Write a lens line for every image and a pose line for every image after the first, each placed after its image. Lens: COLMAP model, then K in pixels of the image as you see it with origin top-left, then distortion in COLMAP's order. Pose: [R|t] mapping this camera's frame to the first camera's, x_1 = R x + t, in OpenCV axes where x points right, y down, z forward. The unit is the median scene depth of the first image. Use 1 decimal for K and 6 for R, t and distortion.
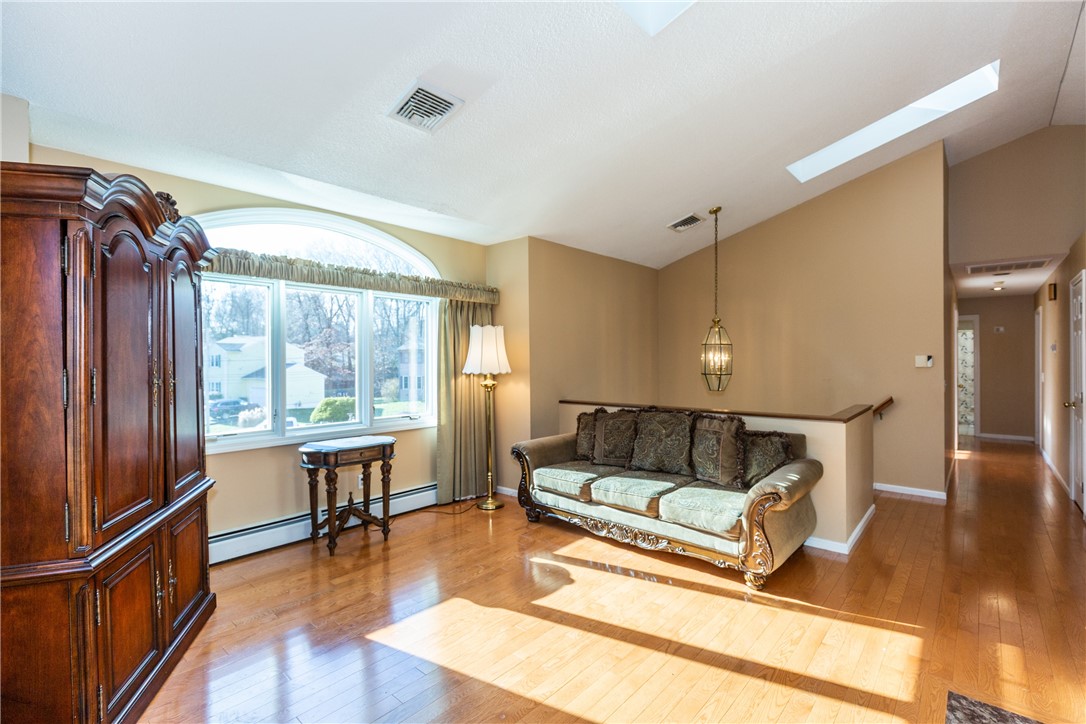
lens RADIAL K [[494.9, 0, 537.3], [0, 494.9, 357.5], [0, 0, 1]] dist [-0.014120, 0.002806]
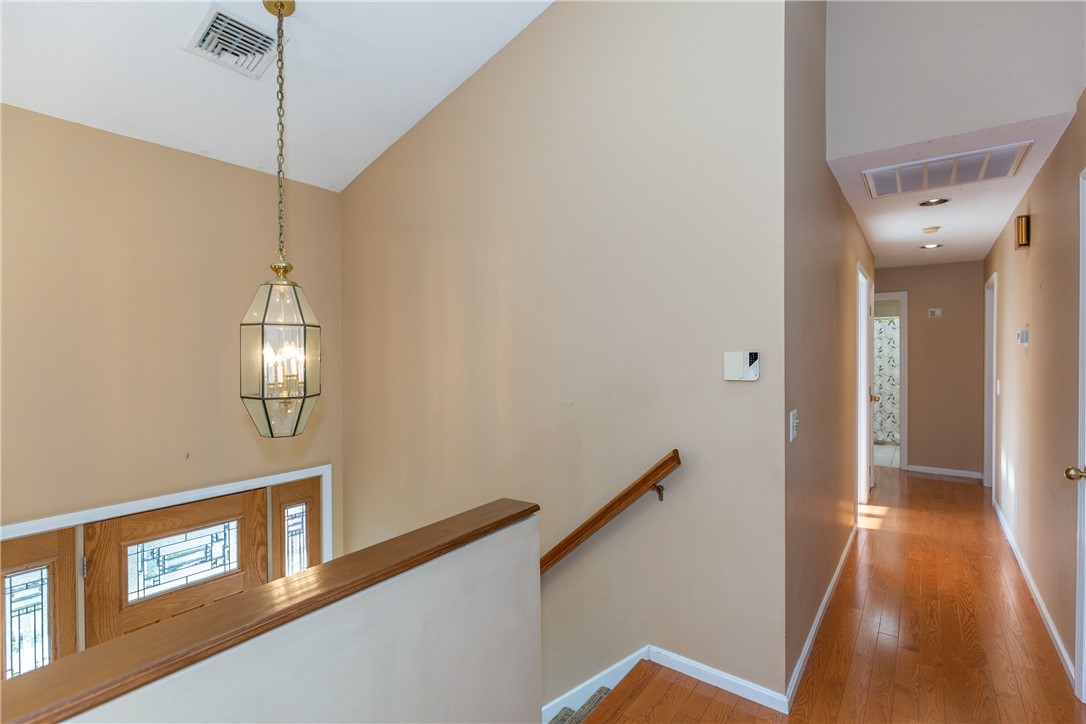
lens RADIAL K [[494.9, 0, 546.1], [0, 494.9, 359.5], [0, 0, 1]] dist [-0.014120, 0.002806]
pose [[0.997074, -0.000898, 0.076436, 0.635855], [0.000093, 0.999945, 0.010525, -0.001972], [-0.076442, -0.010487, 0.997019, 0.650295]]
